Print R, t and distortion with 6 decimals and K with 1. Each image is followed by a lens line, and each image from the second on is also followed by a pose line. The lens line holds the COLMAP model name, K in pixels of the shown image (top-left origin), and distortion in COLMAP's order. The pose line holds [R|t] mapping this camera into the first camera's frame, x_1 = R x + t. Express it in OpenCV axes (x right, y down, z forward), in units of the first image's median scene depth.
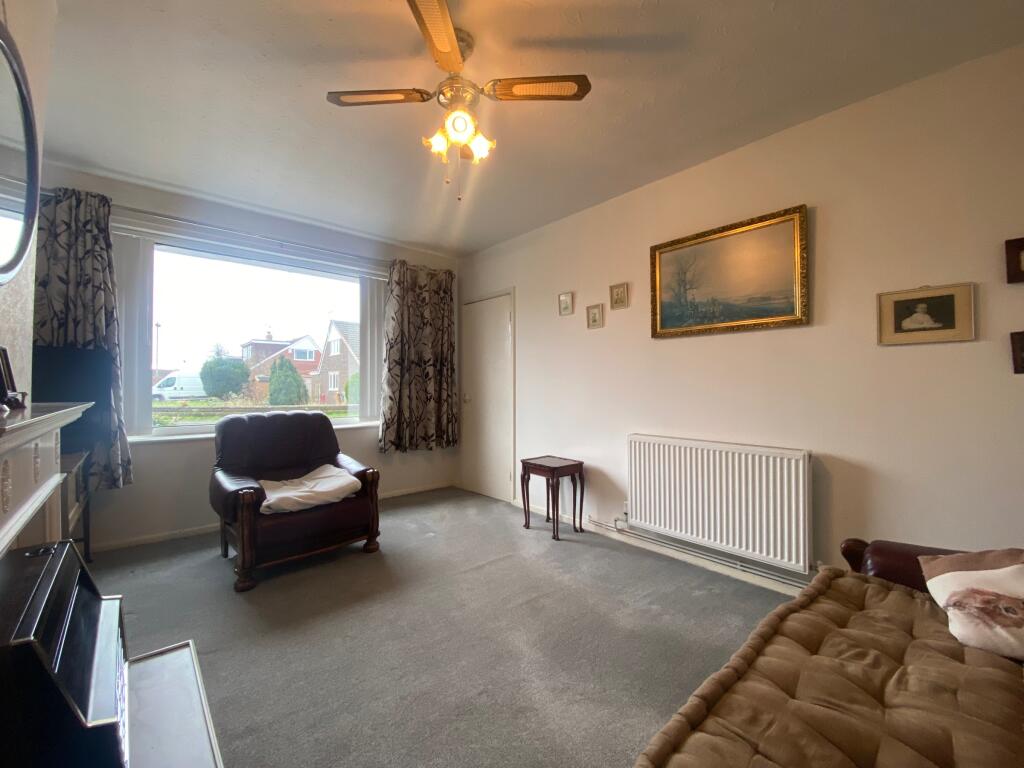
lens RADIAL K [[416.1, 0, 511.4], [0, 416.1, 381.5], [0, 0, 1]] dist [0.021270, -0.021452]
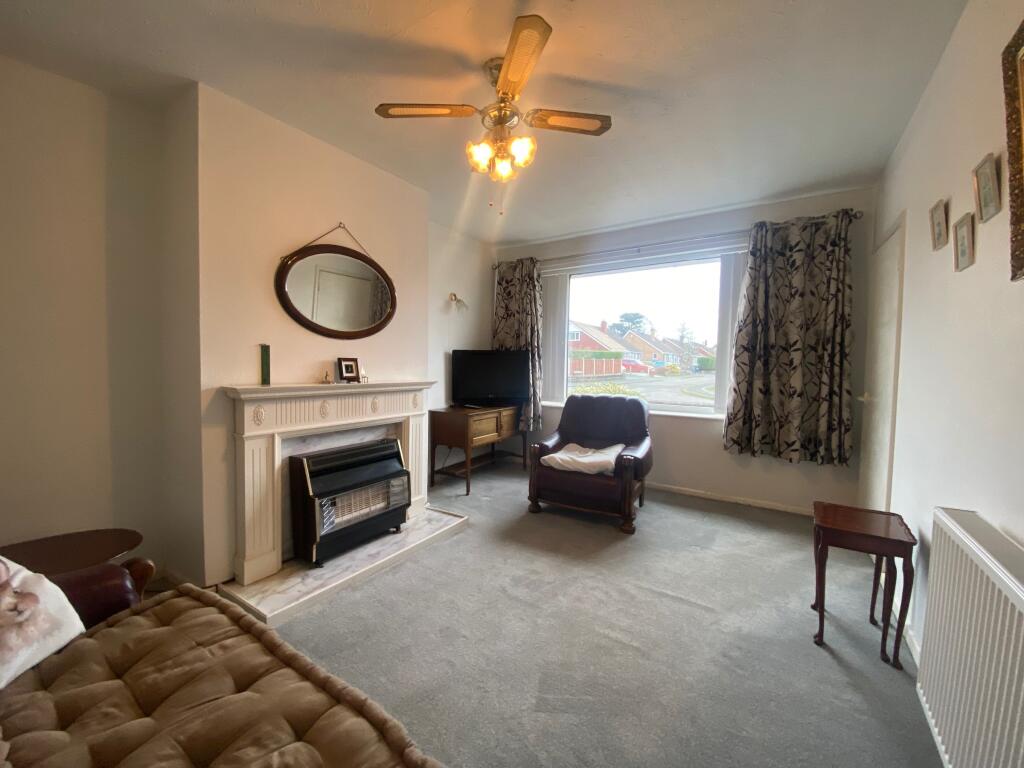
lens RADIAL K [[416.1, 0, 511.4], [0, 416.1, 381.5], [0, 0, 1]] dist [0.021270, -0.021452]
pose [[0.248526, 0.048465, -0.967412, 0.428973], [-0.001929, 0.998770, 0.049540, -0.019771], [0.968623, -0.010445, 0.248314, 0.327946]]
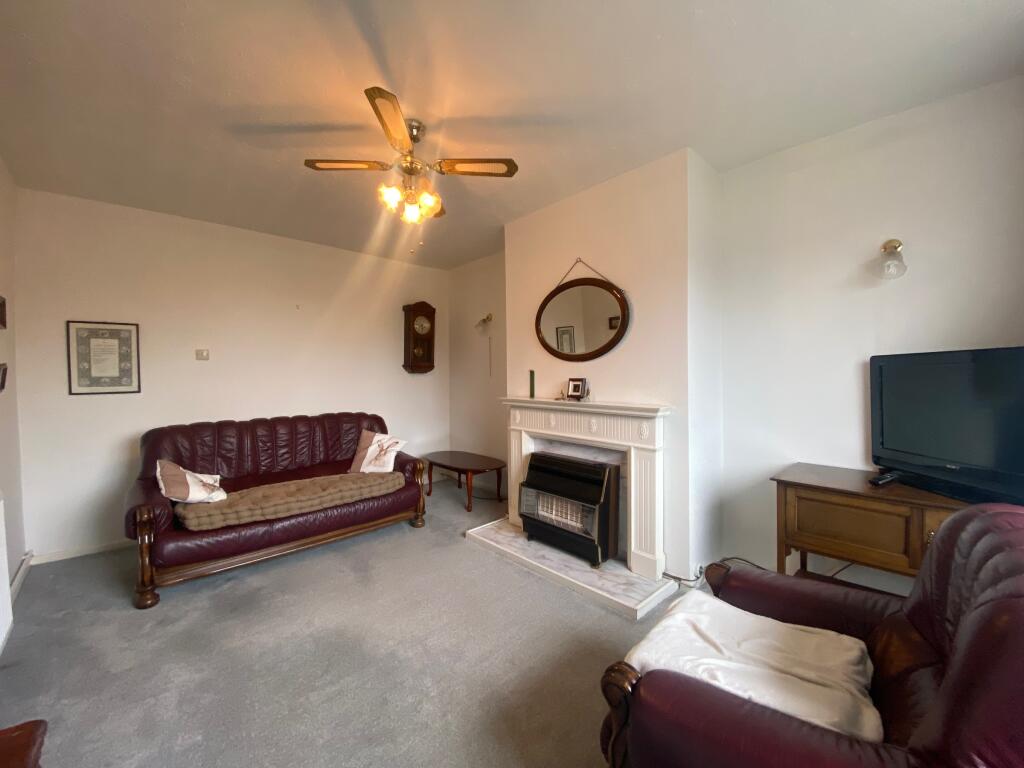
lens RADIAL K [[416.1, 0, 511.4], [0, 416.1, 381.5], [0, 0, 1]] dist [0.021270, -0.021452]
pose [[-0.999856, -0.000757, 0.016982, -0.181627], [-0.000788, 0.999998, -0.001823, -0.016740], [-0.016980, -0.001836, -0.999854, 0.975869]]
